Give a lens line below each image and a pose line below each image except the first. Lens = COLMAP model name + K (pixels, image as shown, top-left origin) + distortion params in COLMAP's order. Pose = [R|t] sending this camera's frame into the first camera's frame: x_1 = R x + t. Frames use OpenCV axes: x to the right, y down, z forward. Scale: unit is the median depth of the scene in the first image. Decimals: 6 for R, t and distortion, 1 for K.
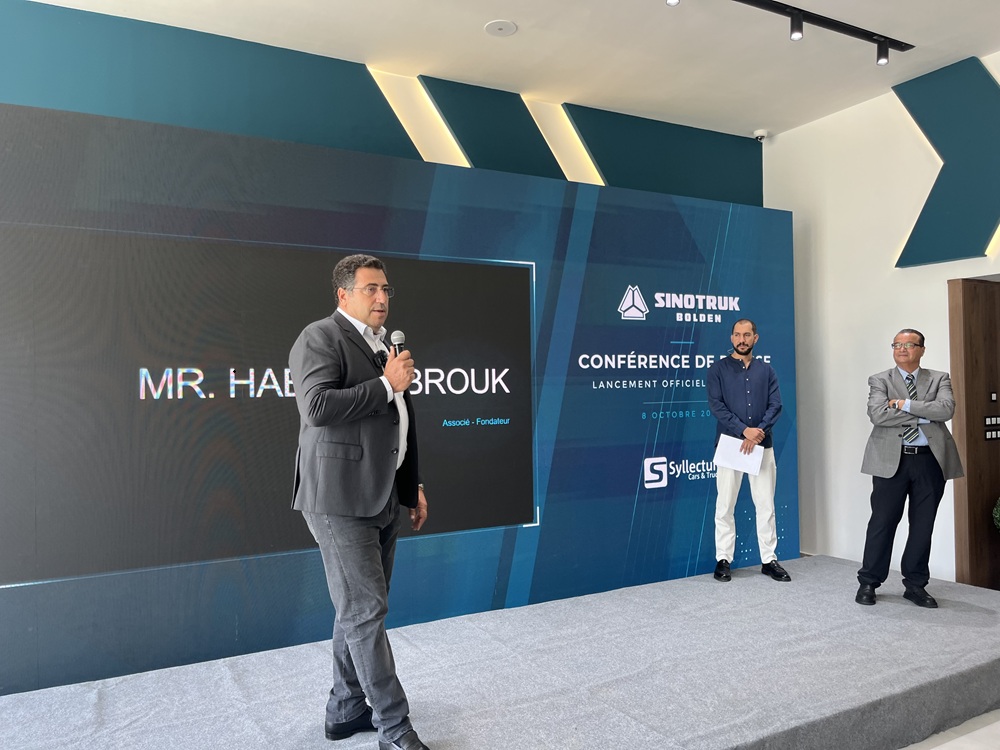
lens RADIAL K [[758.7, 0, 489.5], [0, 758.7, 377.2], [0, 0, 1]] dist [0.064844, -0.104365]
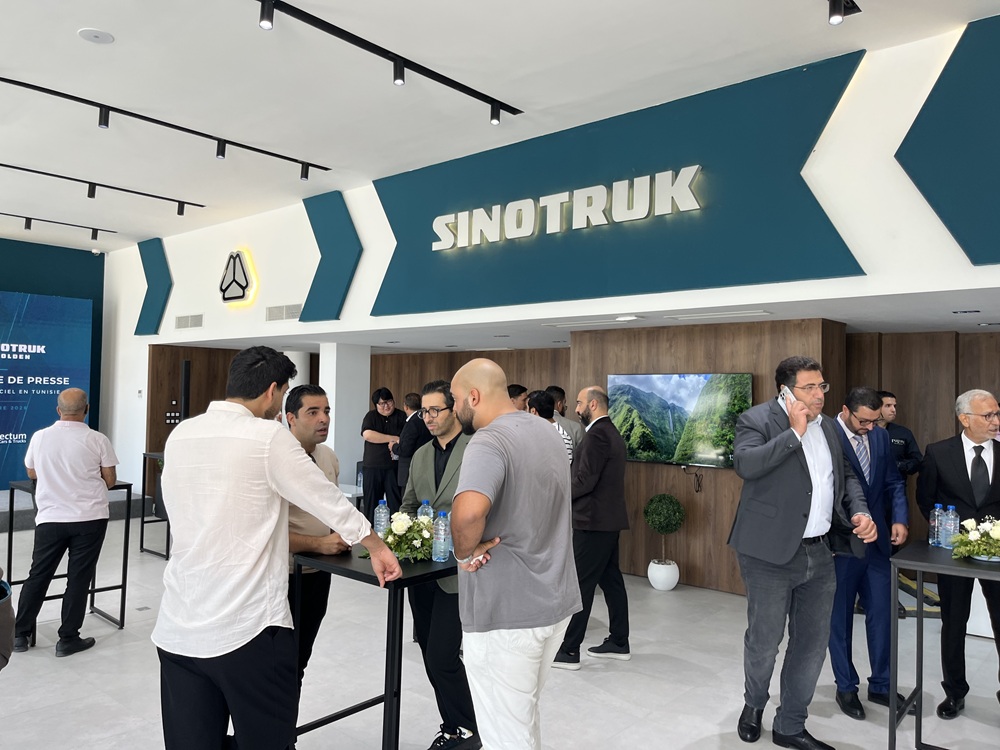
lens RADIAL K [[759.4, 0, 502.1], [0, 759.4, 368.8], [0, 0, 1]] dist [0.105467, -0.158890]
pose [[0.933857, 0.041206, 0.355264, 0.755293], [-0.034522, 0.999088, -0.025137, -0.043466], [-0.355976, 0.011210, 0.934428, -1.239528]]
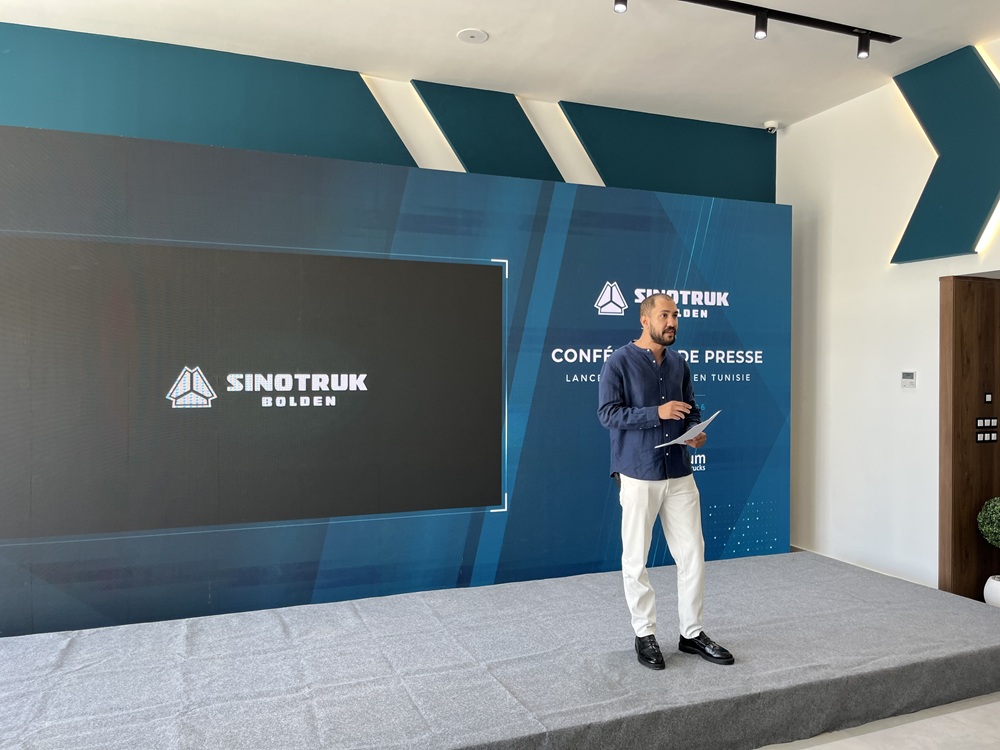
lens RADIAL K [[759.0, 0, 500.0], [0, 759.0, 375.0], [0, 0, 1]] dist [0.064431, -0.101725]
pose [[0.992638, 0.019030, -0.119612, 0.163322], [-0.016343, 0.999592, 0.023406, -0.016215], [0.120008, -0.021279, 0.992545, -0.037196]]
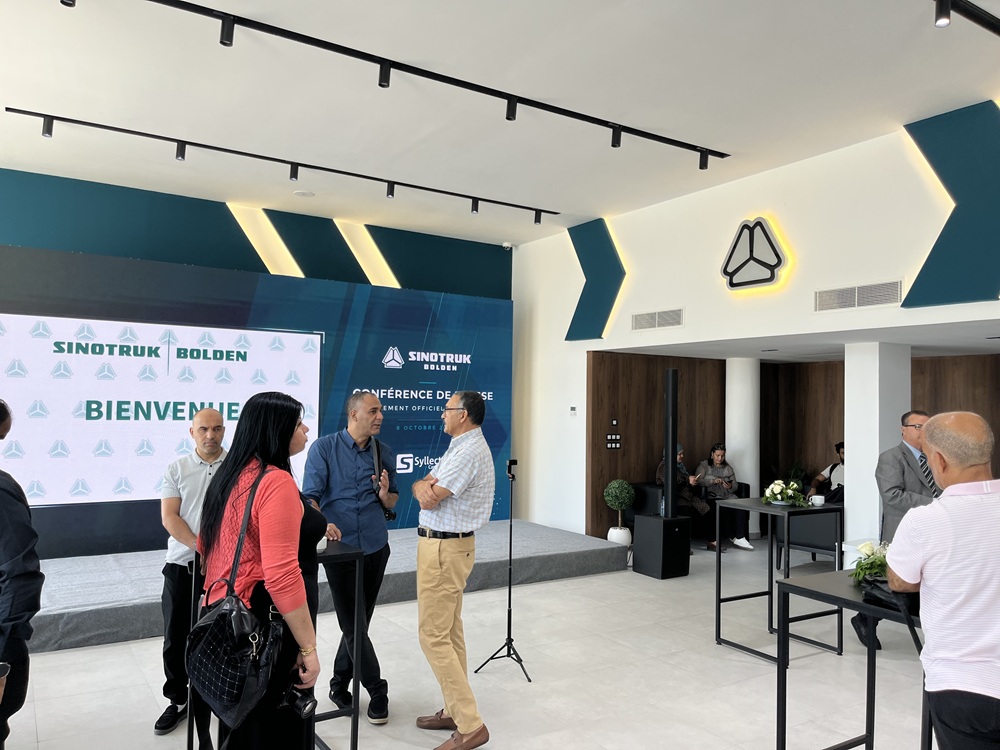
lens RADIAL K [[759.4, 0, 502.1], [0, 759.4, 368.8], [0, 0, 1]] dist [0.105467, -0.158890]
pose [[0.995598, 0.035840, 0.086605, 0.277211], [-0.032851, 0.998822, -0.035704, -0.023588], [-0.087783, 0.032701, 0.995603, -0.623722]]
